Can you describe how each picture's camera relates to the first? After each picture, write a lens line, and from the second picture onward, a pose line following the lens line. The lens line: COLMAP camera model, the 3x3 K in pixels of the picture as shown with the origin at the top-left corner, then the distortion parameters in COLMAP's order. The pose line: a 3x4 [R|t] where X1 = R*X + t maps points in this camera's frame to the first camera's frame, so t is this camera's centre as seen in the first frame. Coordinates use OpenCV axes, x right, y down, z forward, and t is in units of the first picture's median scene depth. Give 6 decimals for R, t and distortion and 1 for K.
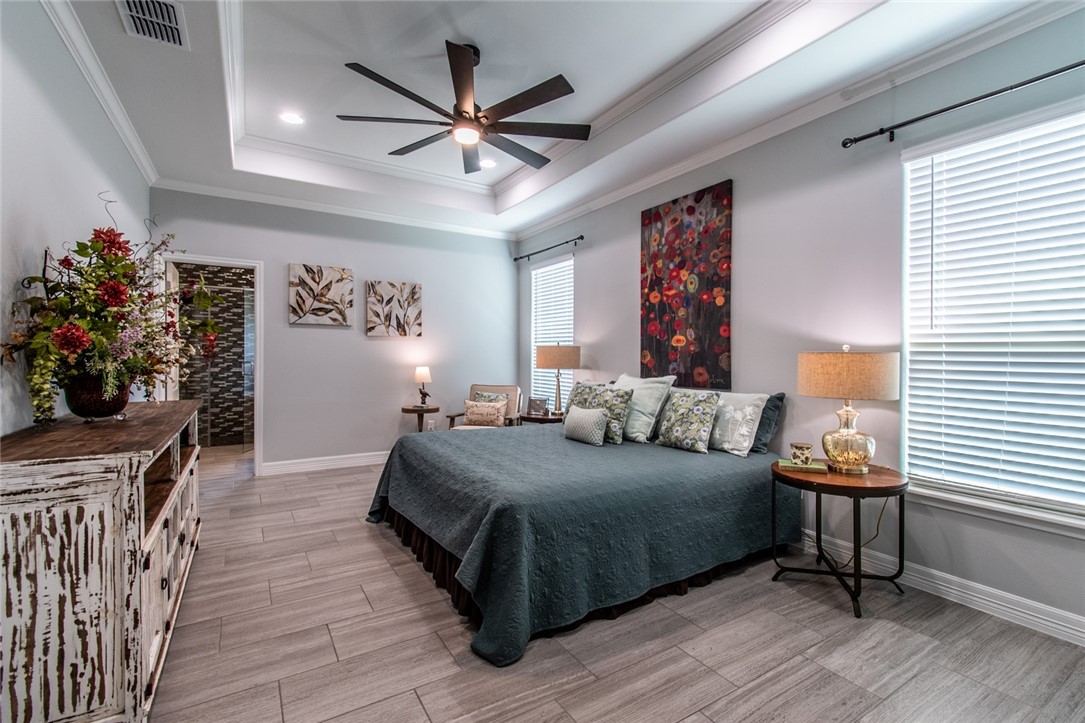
lens RADIAL K [[483.1, 0, 536.0], [0, 483.1, 362.1], [0, 0, 1]] dist [0.003344, -0.000353]
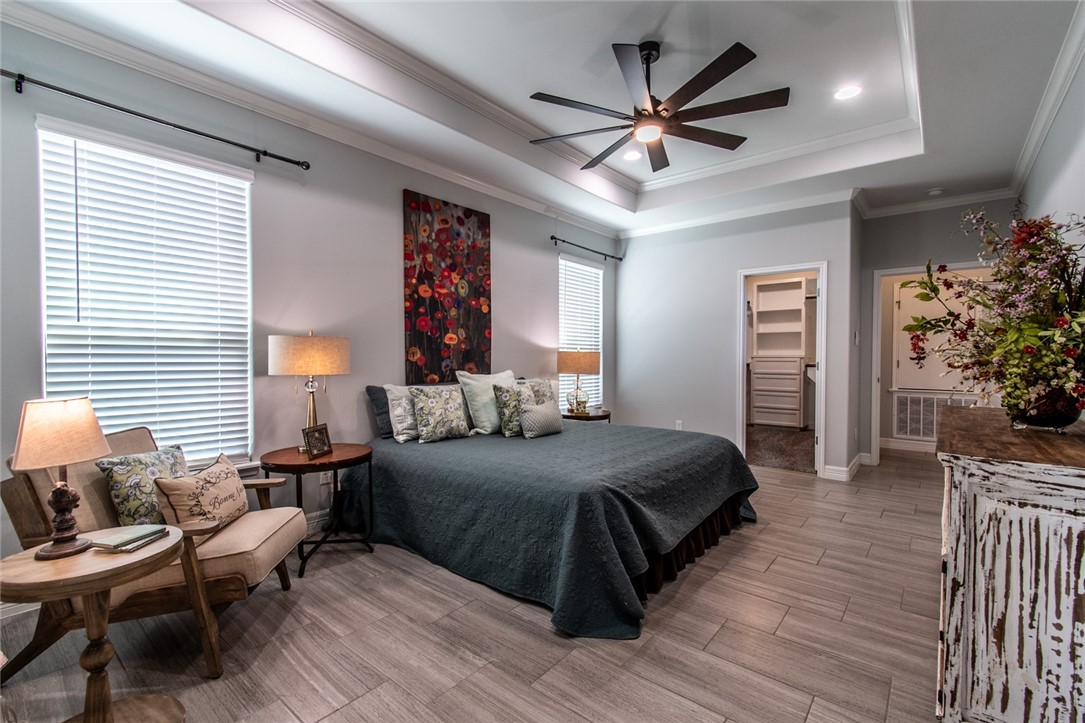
lens RADIAL K [[483.1, 0, 543.0], [0, 483.1, 361.4], [0, 0, 1]] dist [0.003344, -0.000353]
pose [[-0.329204, -0.022639, 0.943987, -0.715874], [0.006412, 0.999636, 0.026210, -0.019773], [-0.944237, 0.014681, -0.328939, 1.079059]]
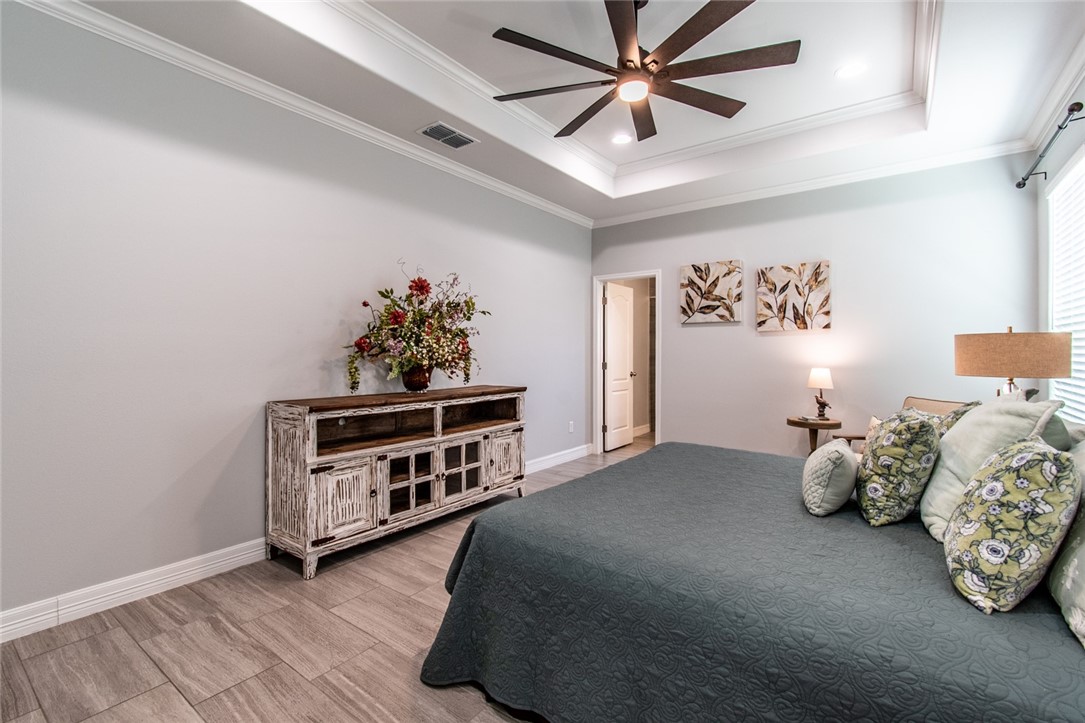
lens RADIAL K [[483.1, 0, 533.9], [0, 483.1, 351.5], [0, 0, 1]] dist [0.003344, -0.000353]
pose [[0.367699, -0.011107, -0.929879, 0.399898], [-0.009530, 0.999831, -0.015711, -0.000527], [0.929896, 0.014639, 0.367531, 0.376424]]
